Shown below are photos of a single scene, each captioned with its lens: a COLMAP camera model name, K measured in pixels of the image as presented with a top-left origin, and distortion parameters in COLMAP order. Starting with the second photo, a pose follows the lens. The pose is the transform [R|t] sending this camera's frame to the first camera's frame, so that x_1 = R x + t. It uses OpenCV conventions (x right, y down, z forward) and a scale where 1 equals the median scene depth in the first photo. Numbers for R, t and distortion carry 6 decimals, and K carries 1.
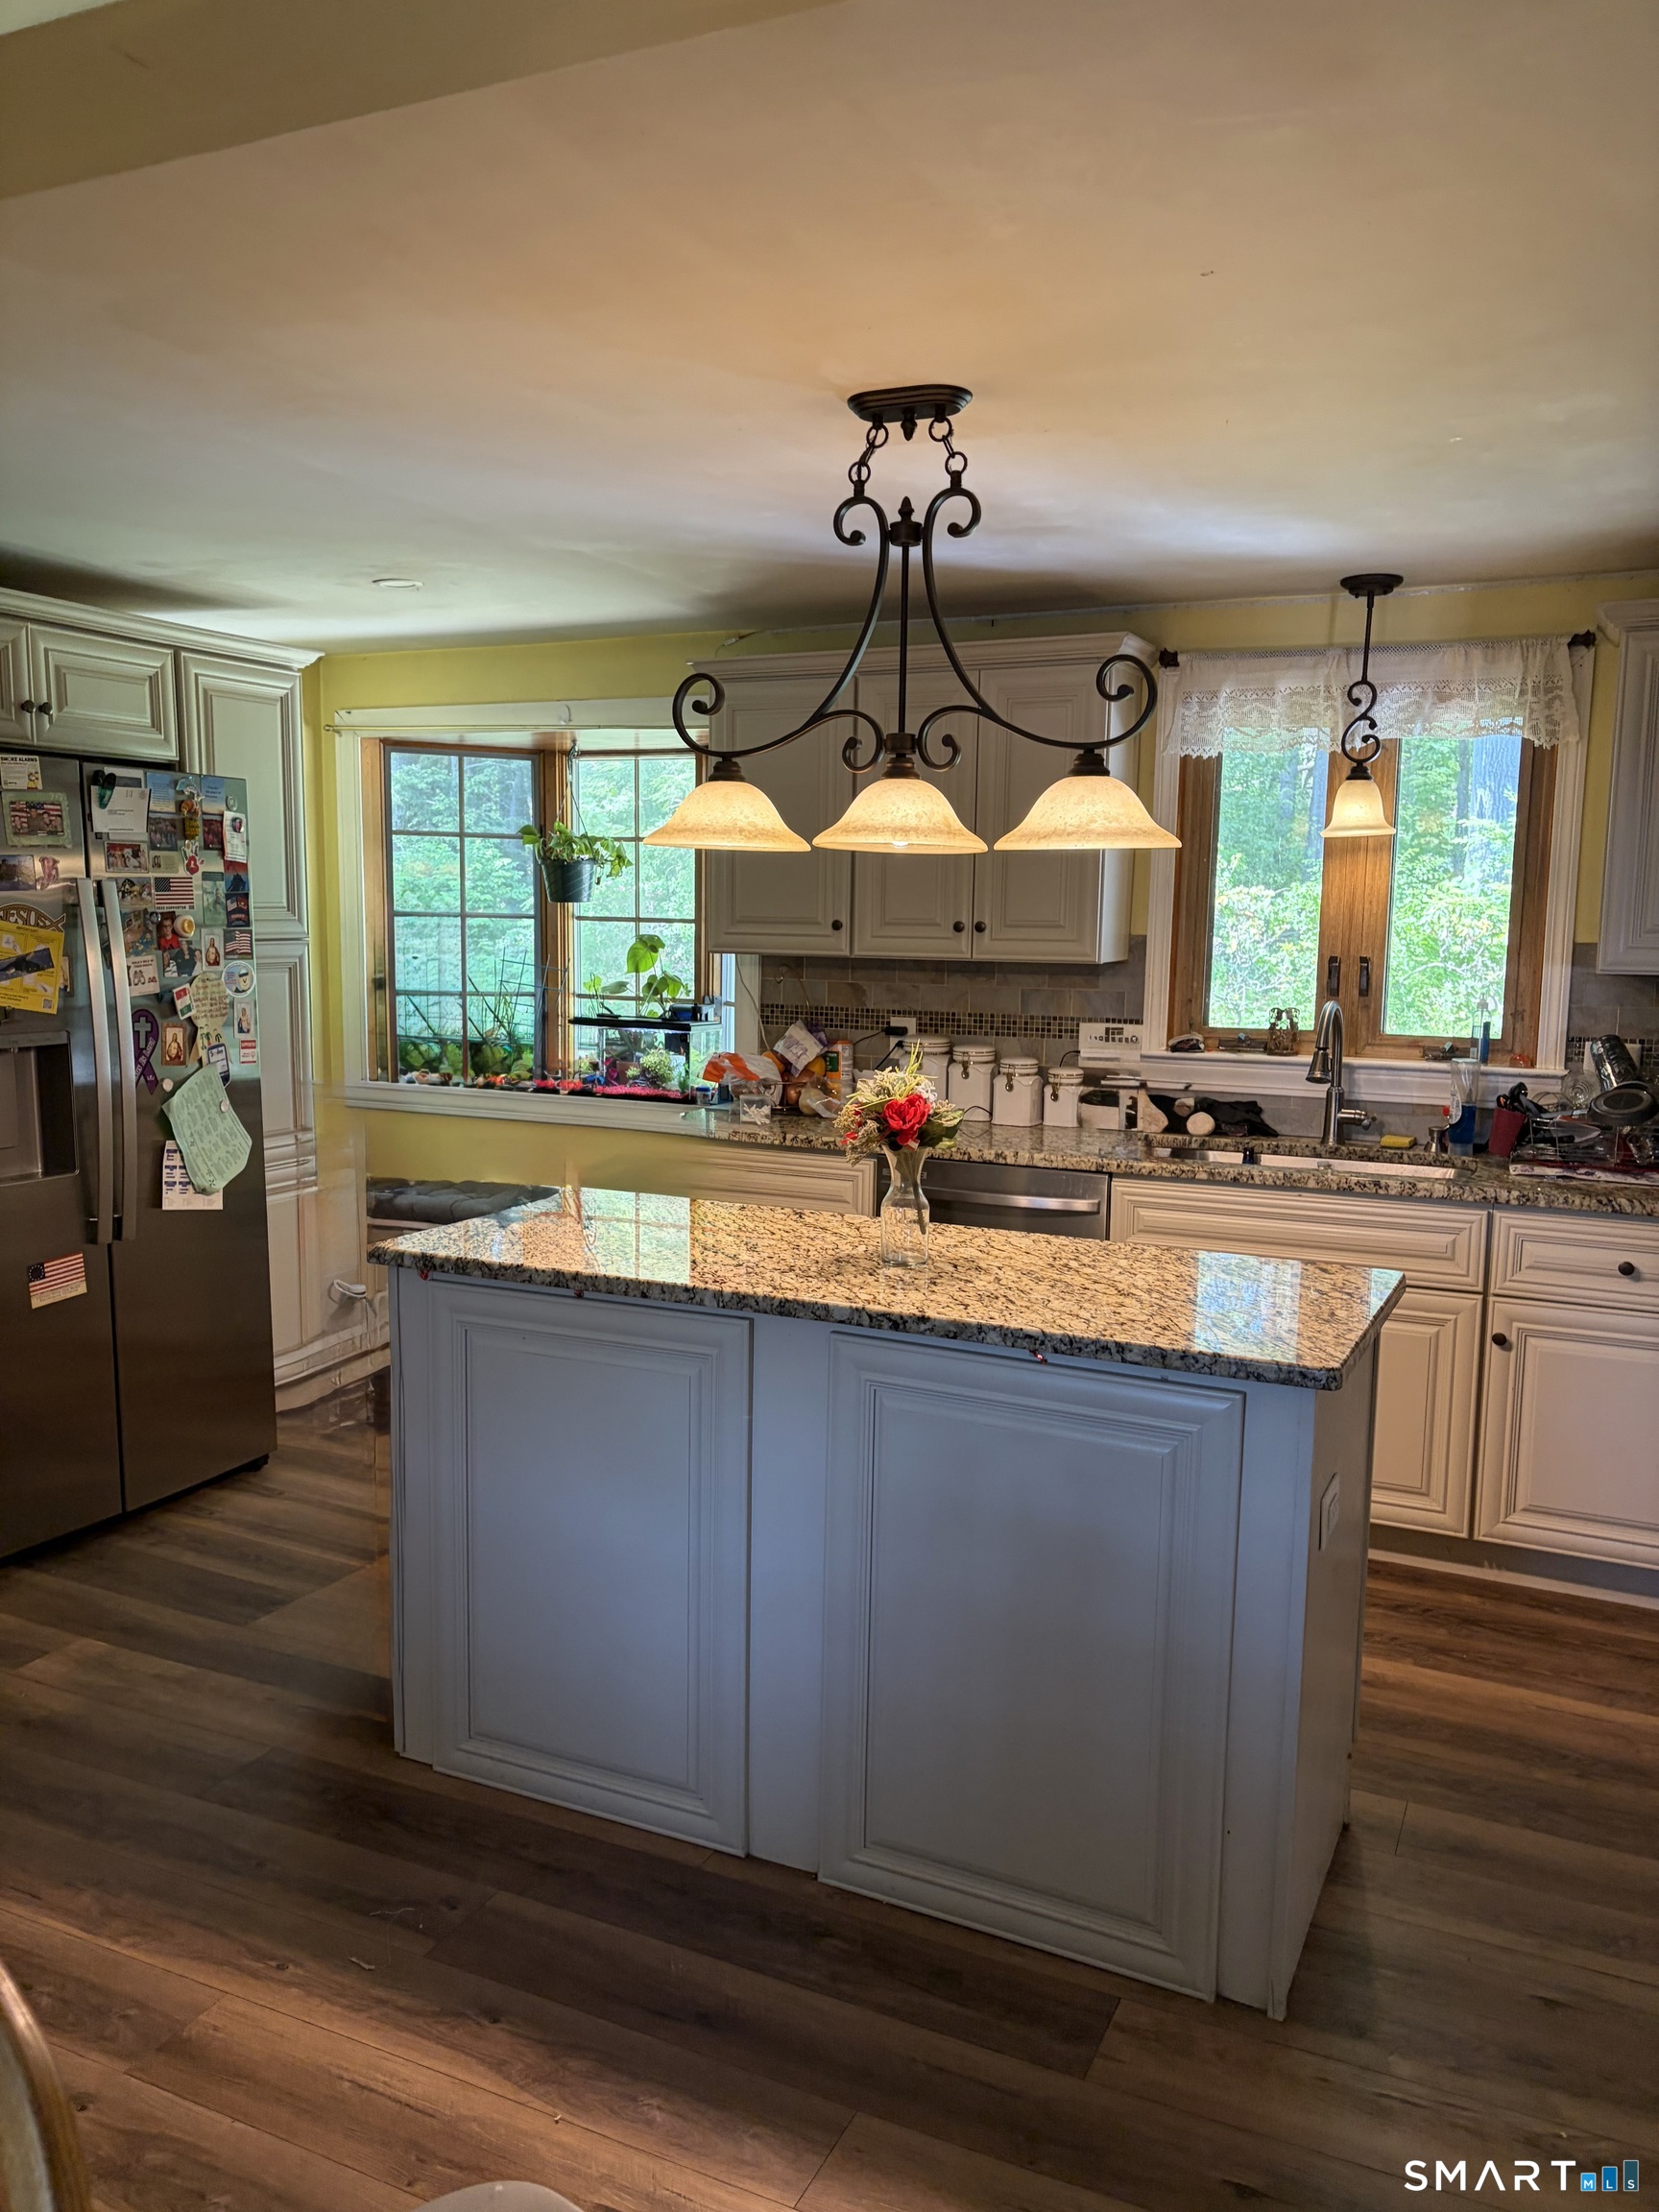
lens RADIAL K [[1677.6, 0, 818.5], [0, 1677.6, 1123.4], [0, 0, 1]] dist [0.058353, -0.068972]
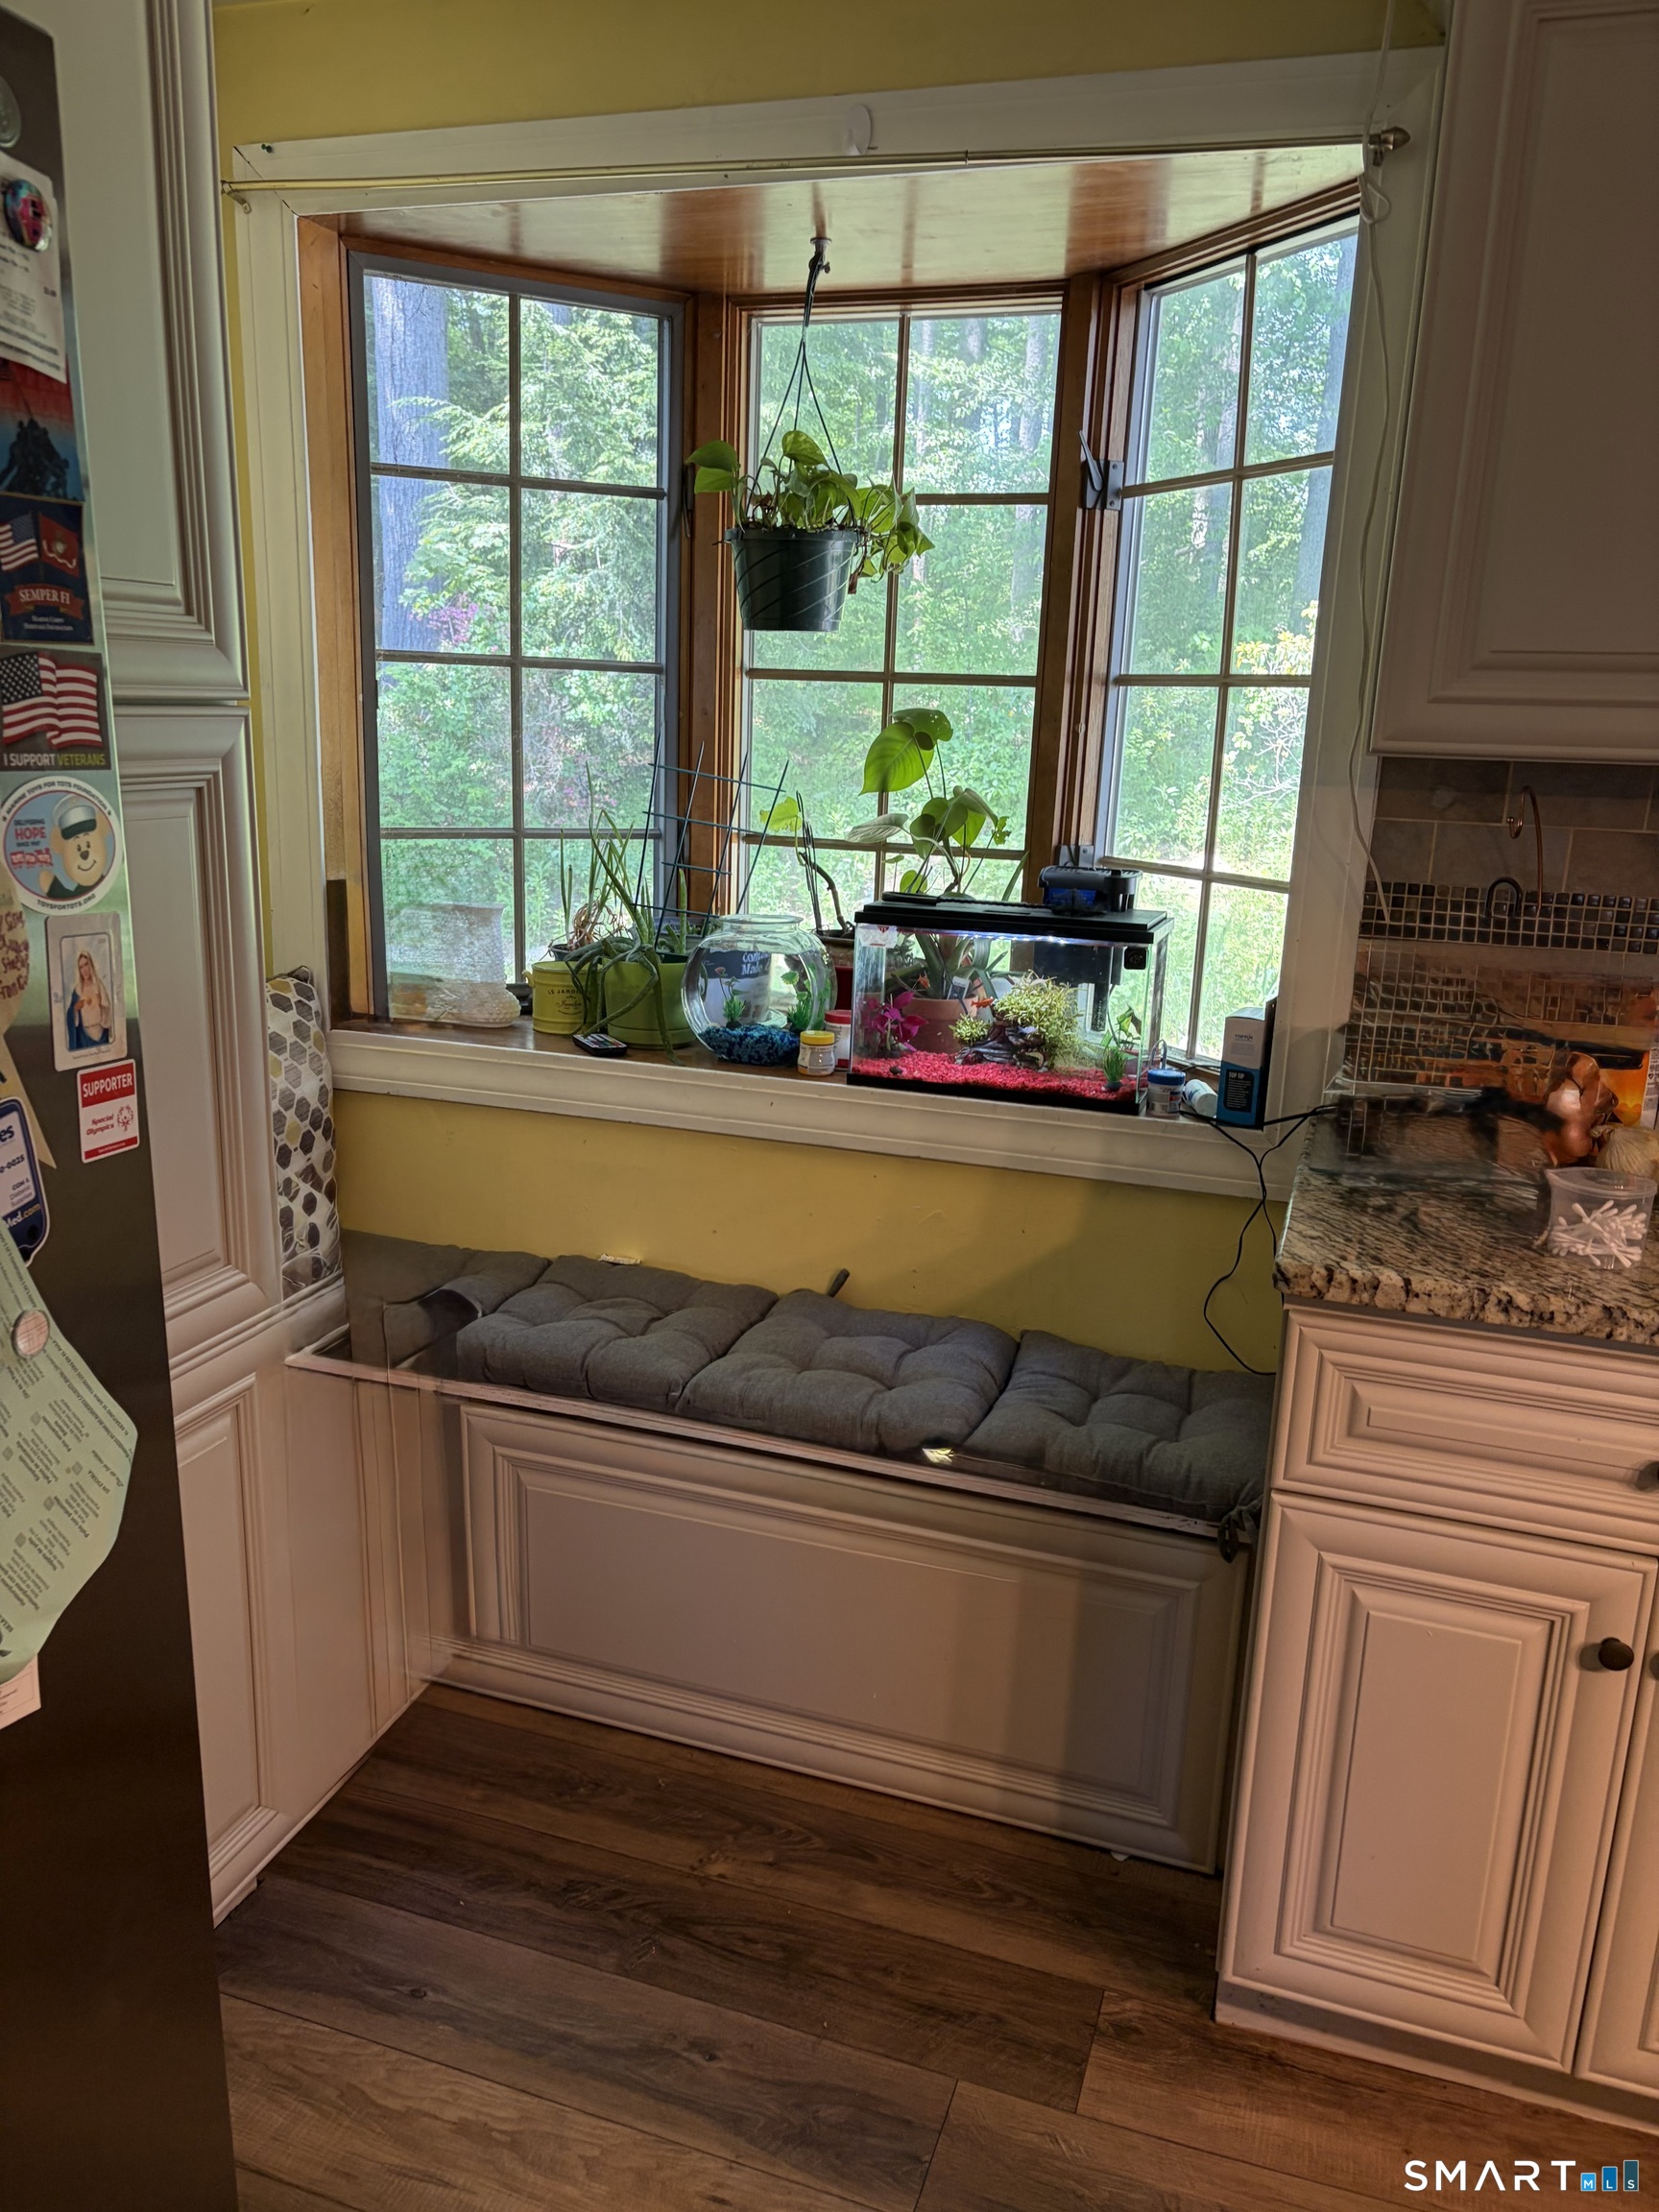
lens RADIAL K [[1677.6, 0, 789.6], [0, 1677.6, 1122.4], [0, 0, 1]] dist [0.058353, -0.068972]
pose [[0.995042, -0.010930, 0.098854, -0.277058], [-0.000859, 0.992962, 0.118433, -0.079890], [-0.099453, -0.117930, 0.988029, 0.780343]]
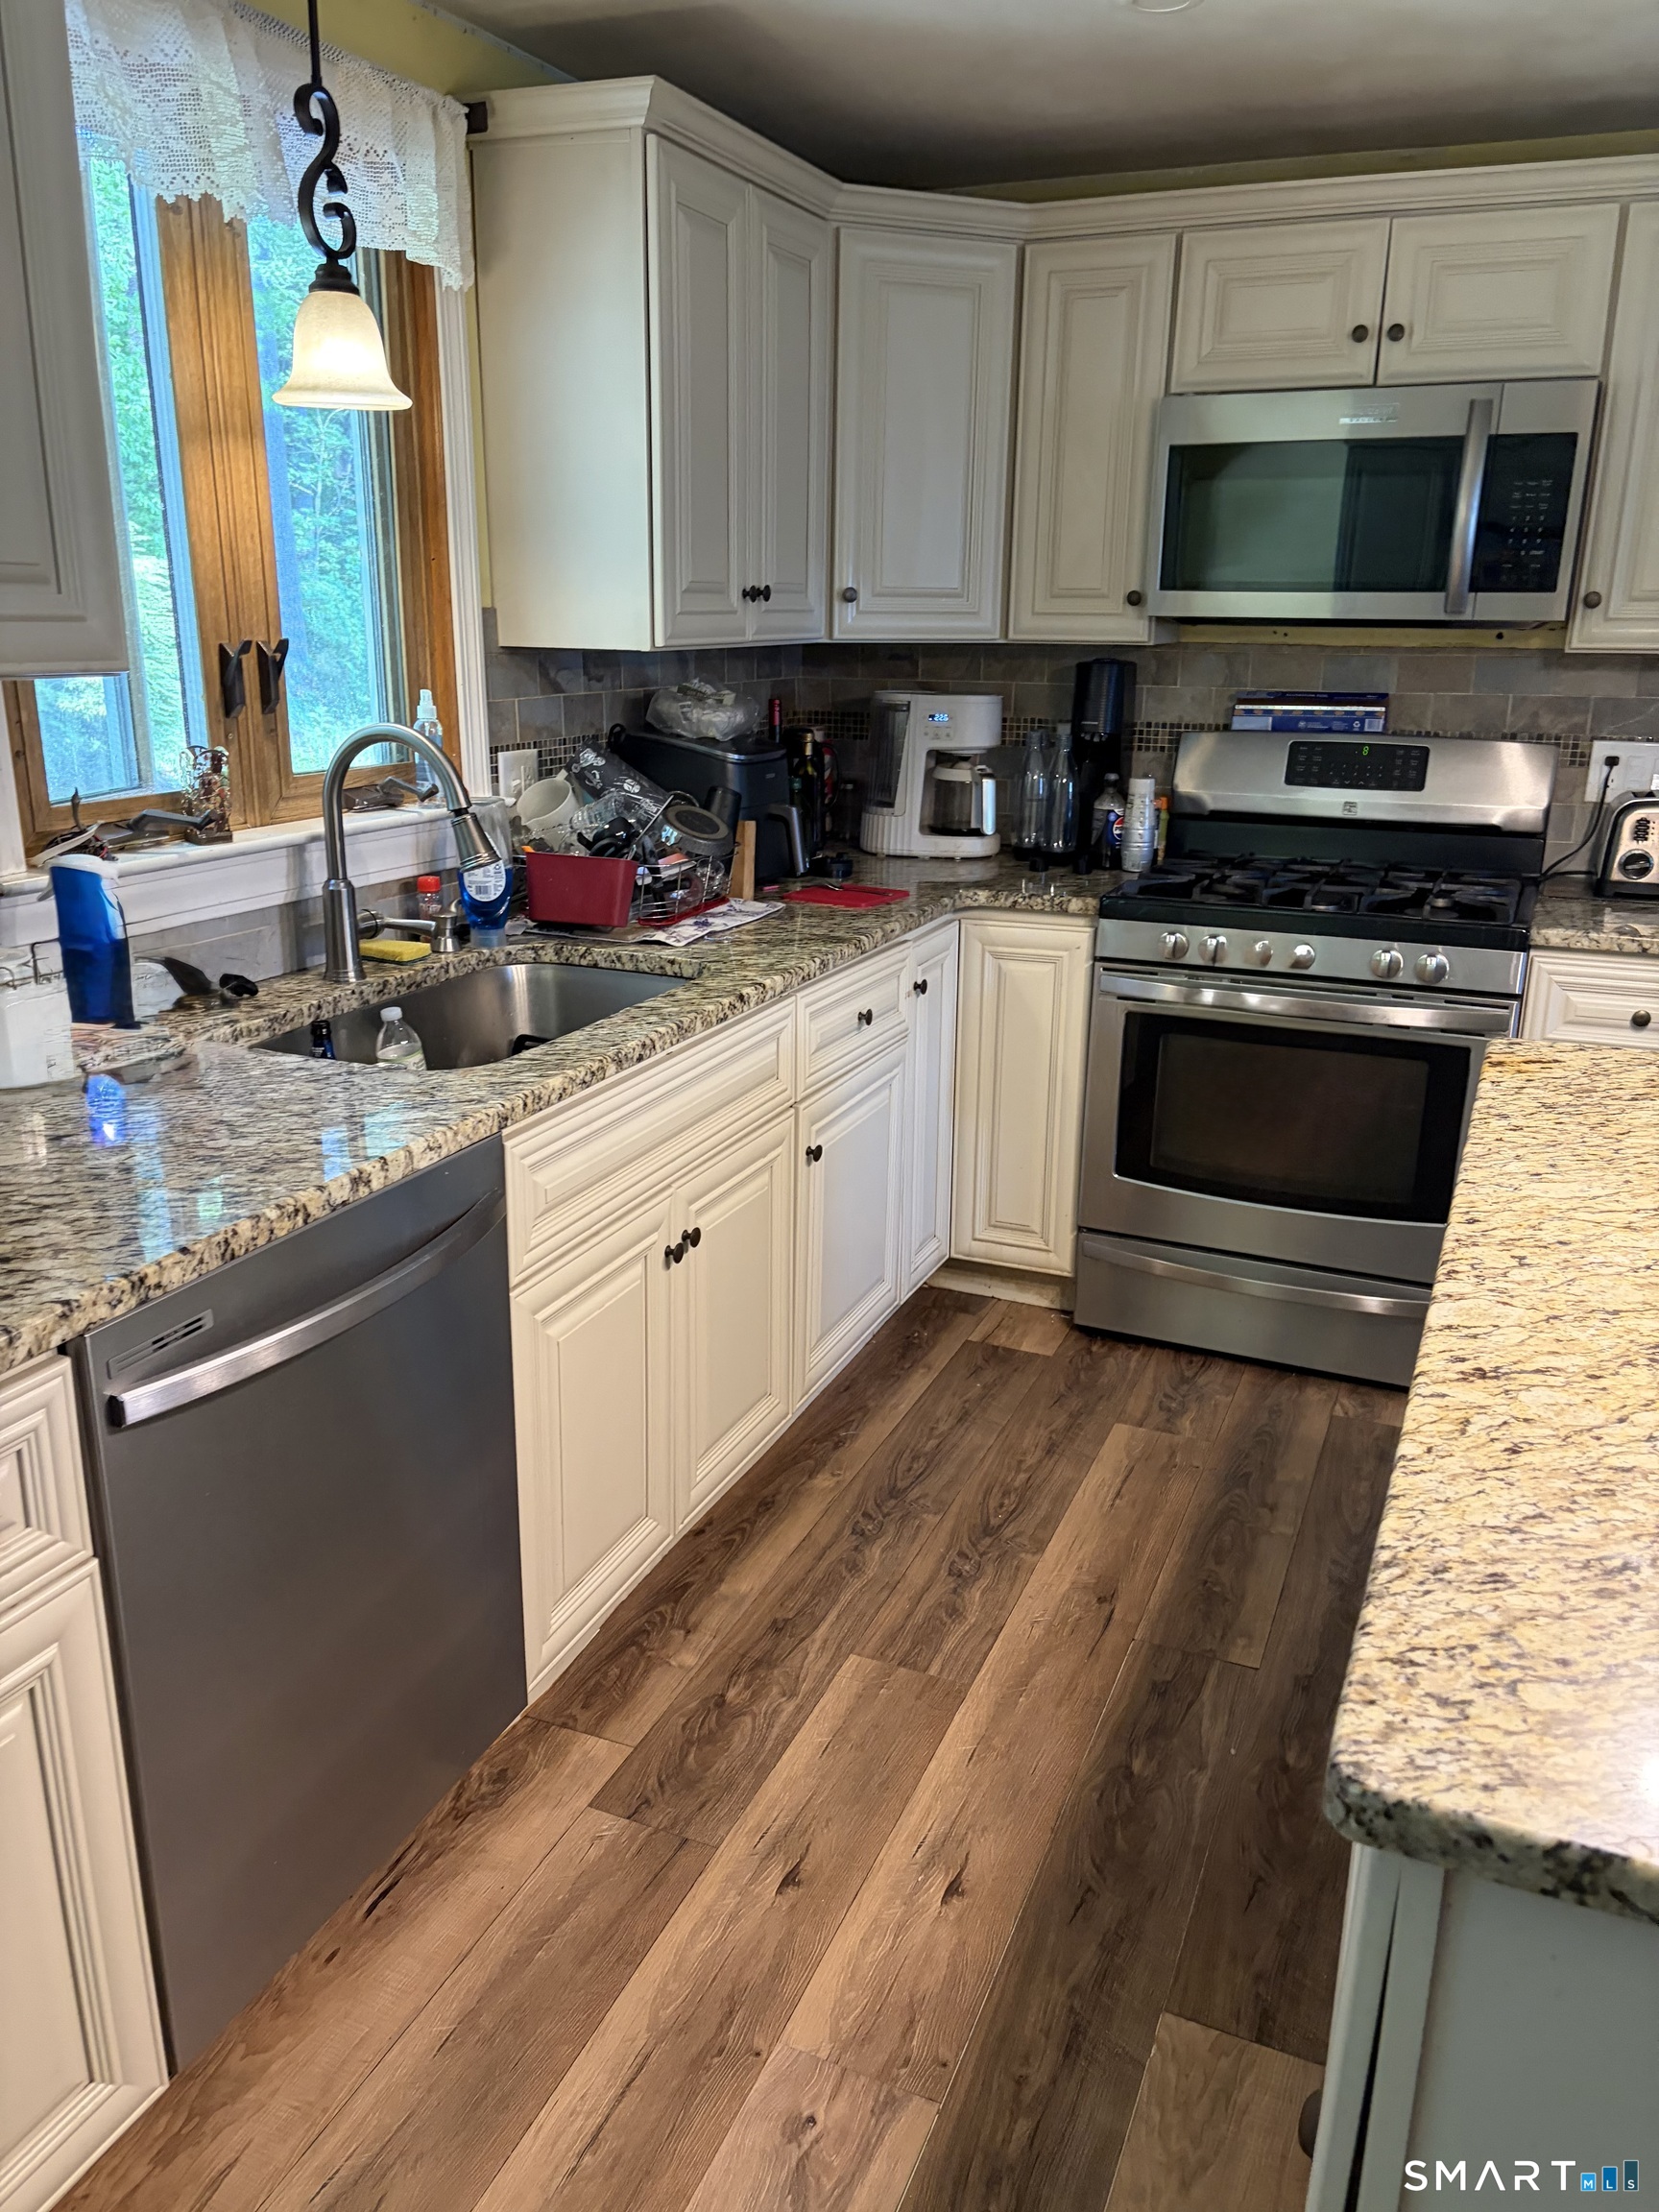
lens RADIAL K [[1677.6, 0, 820.4], [0, 1677.6, 1112.0], [0, 0, 1]] dist [0.058353, -0.068972]
pose [[-0.044506, -0.303328, 0.951846, -0.286814], [0.114543, 0.944958, 0.306488, -0.111977], [-0.992421, 0.122668, -0.007312, 0.932429]]
